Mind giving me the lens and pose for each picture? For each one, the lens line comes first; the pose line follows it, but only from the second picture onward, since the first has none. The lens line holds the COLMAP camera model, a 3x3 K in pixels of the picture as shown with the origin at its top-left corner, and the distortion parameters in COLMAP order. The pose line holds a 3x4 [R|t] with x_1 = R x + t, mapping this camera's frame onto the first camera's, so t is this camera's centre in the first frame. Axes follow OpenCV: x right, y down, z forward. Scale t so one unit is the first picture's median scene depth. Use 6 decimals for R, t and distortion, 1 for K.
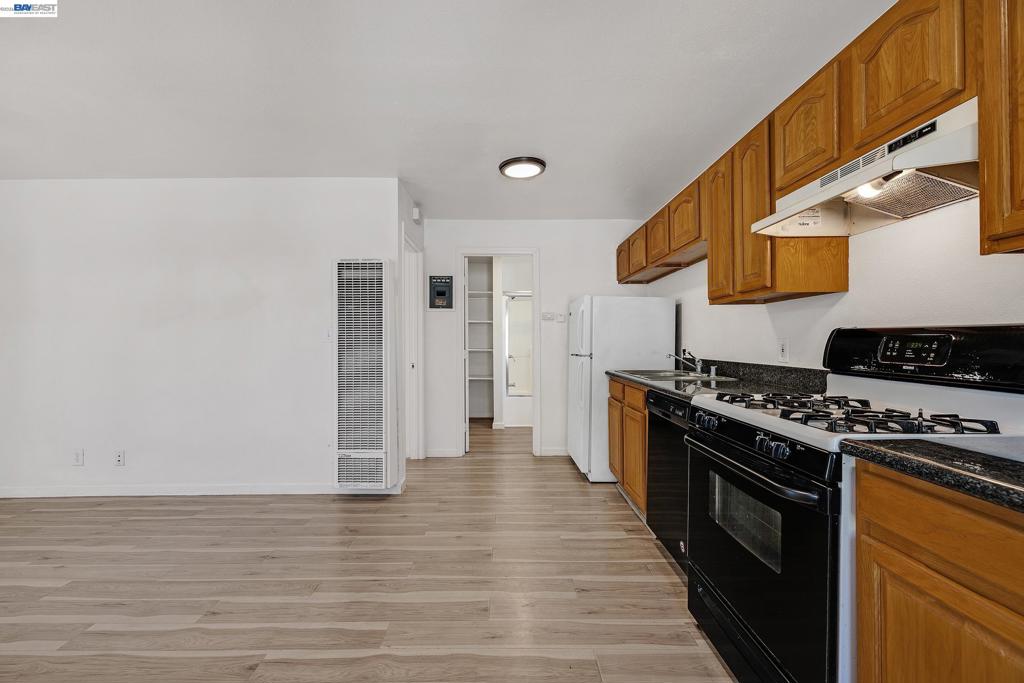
lens RADIAL K [[429.4, 0, 503.4], [0, 429.4, 343.0], [0, 0, 1]] dist [-0.000513, 0.000171]
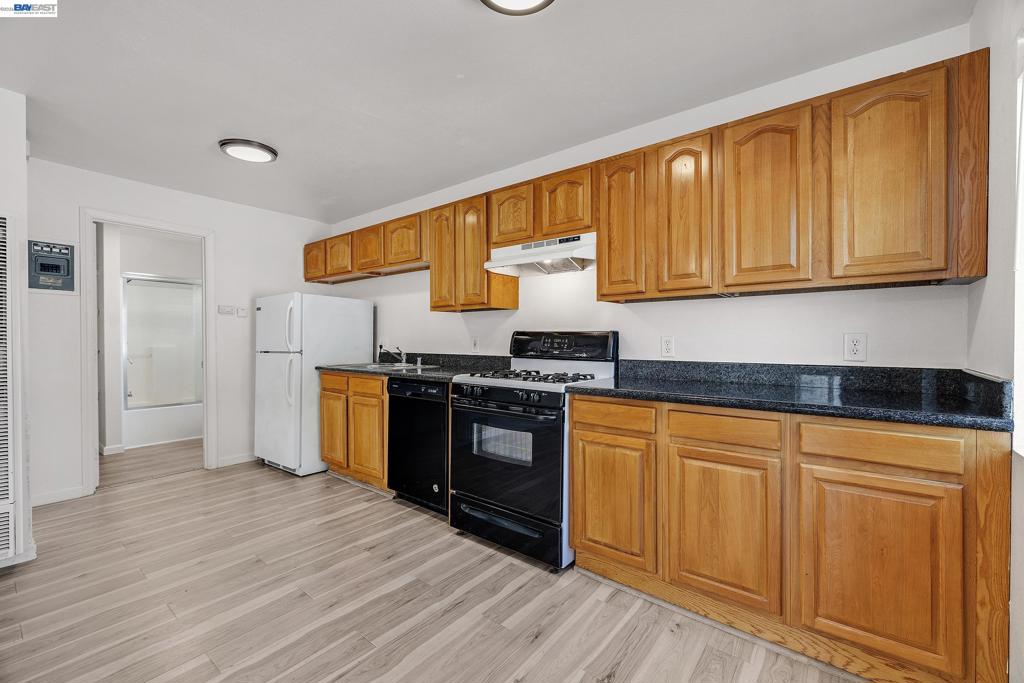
lens RADIAL K [[429.4, 0, 512.7], [0, 429.4, 342.7], [0, 0, 1]] dist [-0.000513, 0.000171]
pose [[0.619020, -0.002691, 0.785371, -0.348723], [-0.000778, 0.999992, 0.004041, 0.003362], [-0.785375, -0.003113, 0.619012, -0.026149]]
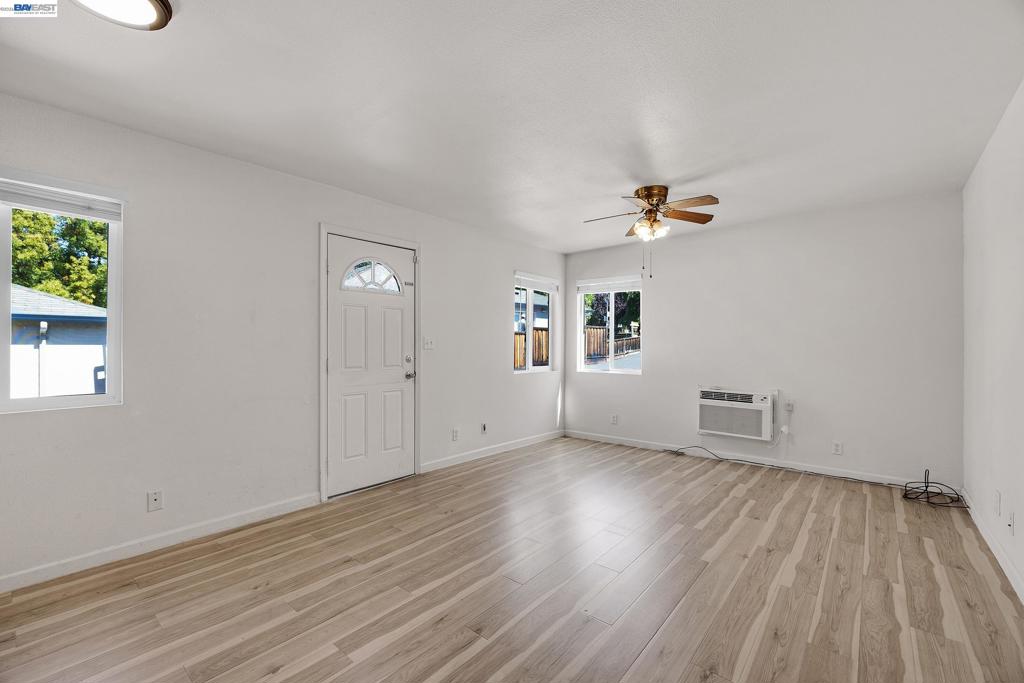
lens RADIAL K [[429.4, 0, 510.4], [0, 429.4, 346.1], [0, 0, 1]] dist [-0.000513, 0.000171]
pose [[-0.650275, 0.006188, -0.759674, 0.122871], [0.000951, 0.999973, 0.007332, -0.009108], [0.759698, 0.004046, -0.650263, 0.964970]]
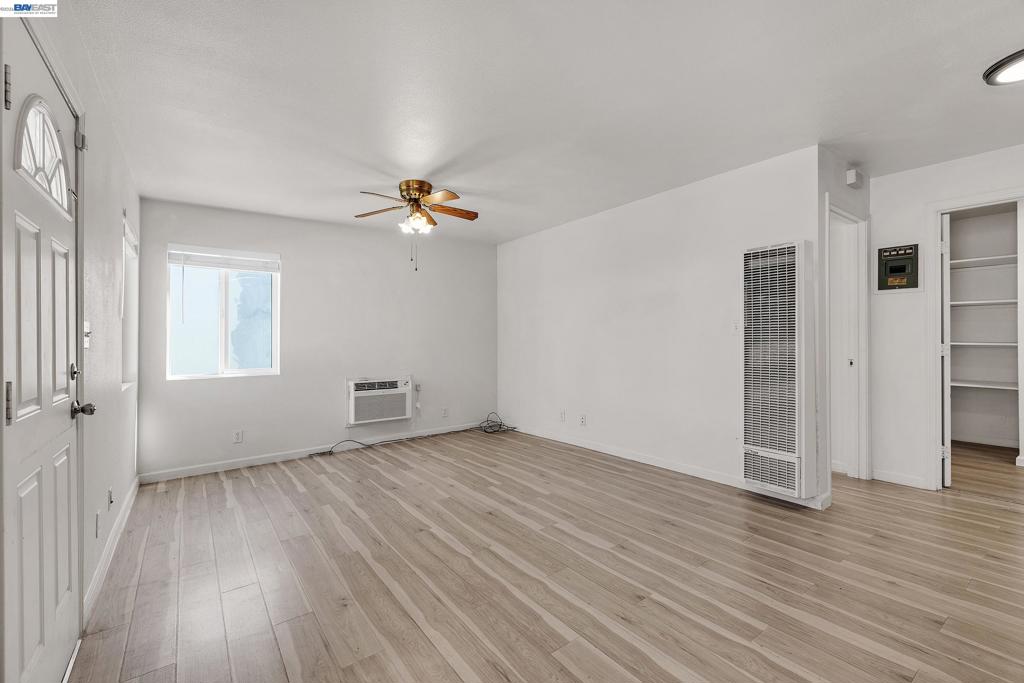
lens RADIAL K [[436.2, 0, 506.9], [0, 436.2, 341.0], [0, 0, 1]] dist [0.000338, 0.000010]
pose [[0.589429, 0.002393, -0.807816, 0.109214], [0.006851, 0.999945, 0.007961, 0.000662], [0.807791, -0.010227, 0.589380, -0.025799]]
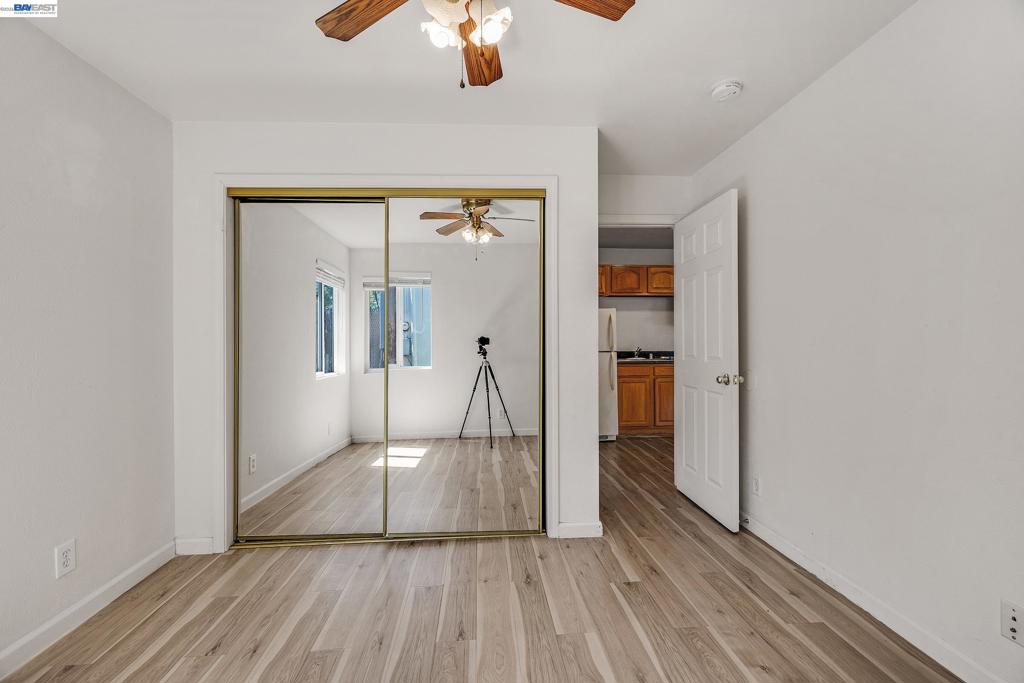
lens RADIAL K [[428.8, 0, 516.1], [0, 428.8, 340.4], [0, 0, 1]] dist [-0.002841, 0.000079]
pose [[-0.075505, 0.020637, 0.996932, -1.442766], [0.010939, 0.999743, -0.019866, 0.024160], [-0.997085, 0.009406, -0.075712, 1.739581]]
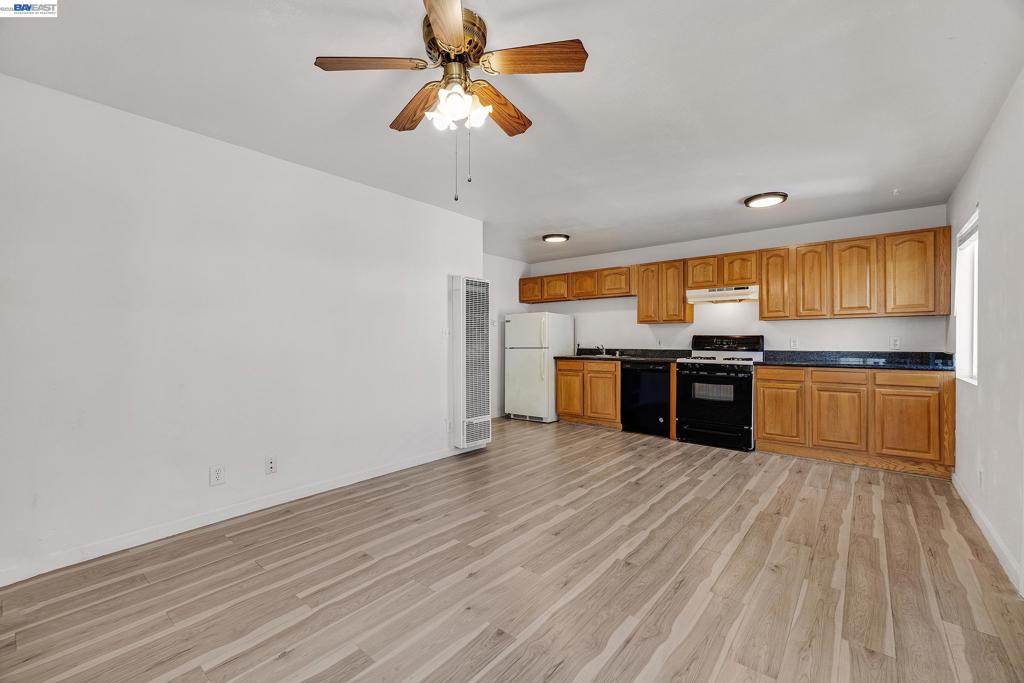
lens RADIAL K [[429.4, 0, 511.3], [0, 429.4, 342.4], [0, 0, 1]] dist [-0.000513, 0.000171]
pose [[0.640591, 0.001378, 0.767881, -1.451679], [-0.000219, 0.999999, -0.001612, 0.013327], [-0.767882, 0.000865, 0.640591, 0.036232]]
